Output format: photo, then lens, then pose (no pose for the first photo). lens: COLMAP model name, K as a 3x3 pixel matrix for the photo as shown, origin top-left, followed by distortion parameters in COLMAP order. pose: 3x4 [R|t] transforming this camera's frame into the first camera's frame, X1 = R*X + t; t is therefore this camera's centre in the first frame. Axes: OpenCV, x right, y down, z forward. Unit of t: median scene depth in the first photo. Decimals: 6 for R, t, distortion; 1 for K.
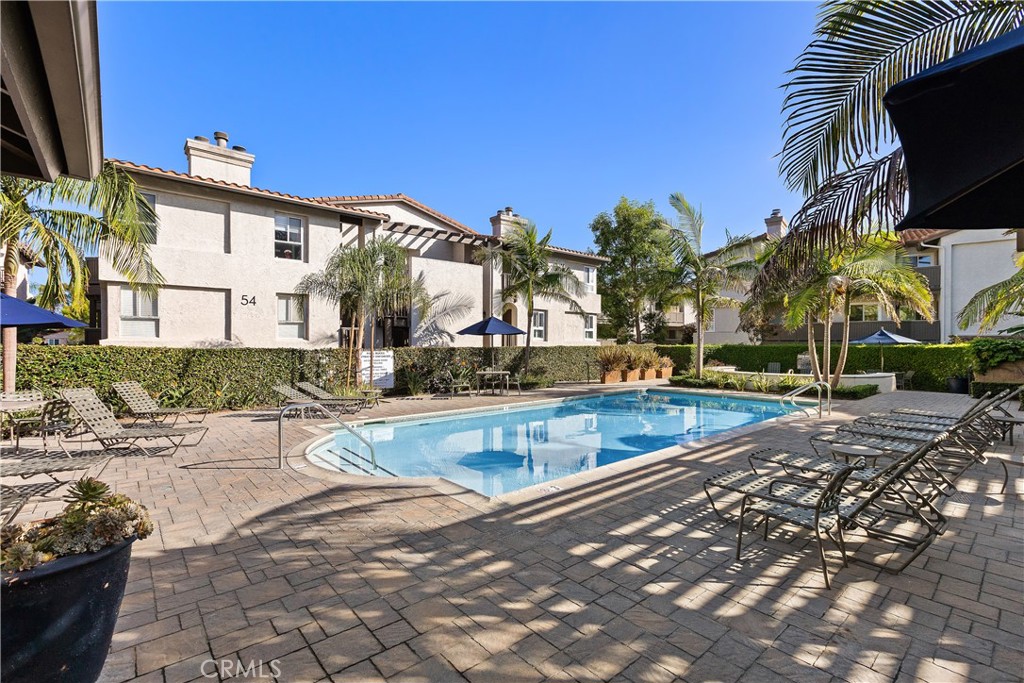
lens RADIAL K [[463.6, 0, 529.7], [0, 463.6, 343.5], [0, 0, 1]] dist [-0.000693, -0.000054]
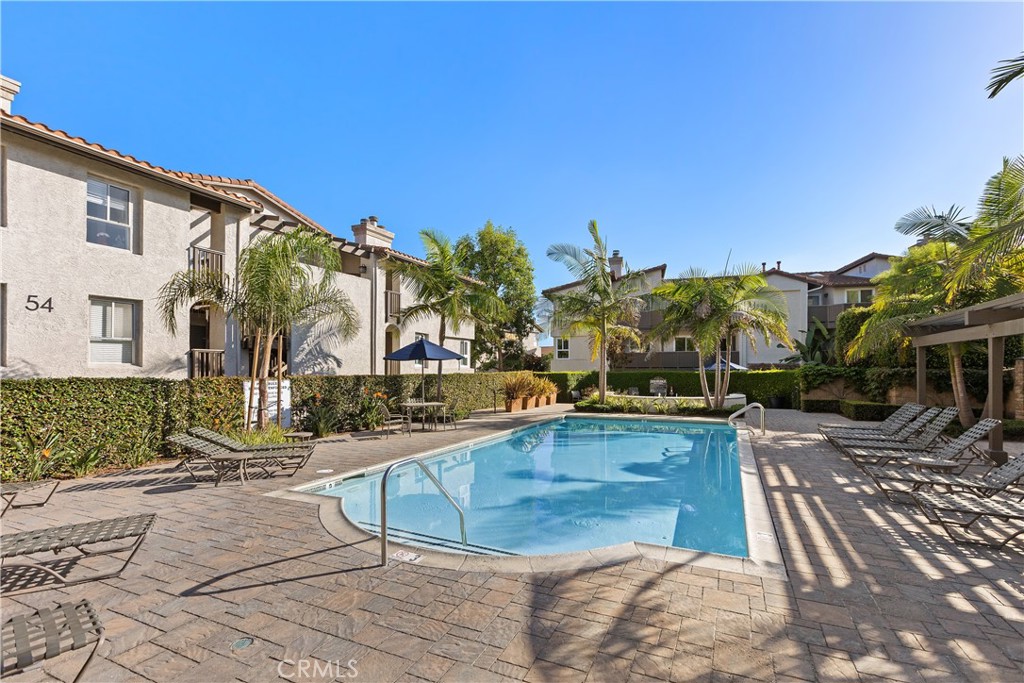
lens RADIAL K [[463.6, 0, 524.5], [0, 463.6, 368.1], [0, 0, 1]] dist [-0.000693, -0.000054]
pose [[0.911960, 0.000366, 0.410280, -0.243865], [0.002045, 0.999983, -0.005437, 0.000948], [-0.410275, 0.005797, 0.911943, 0.132471]]
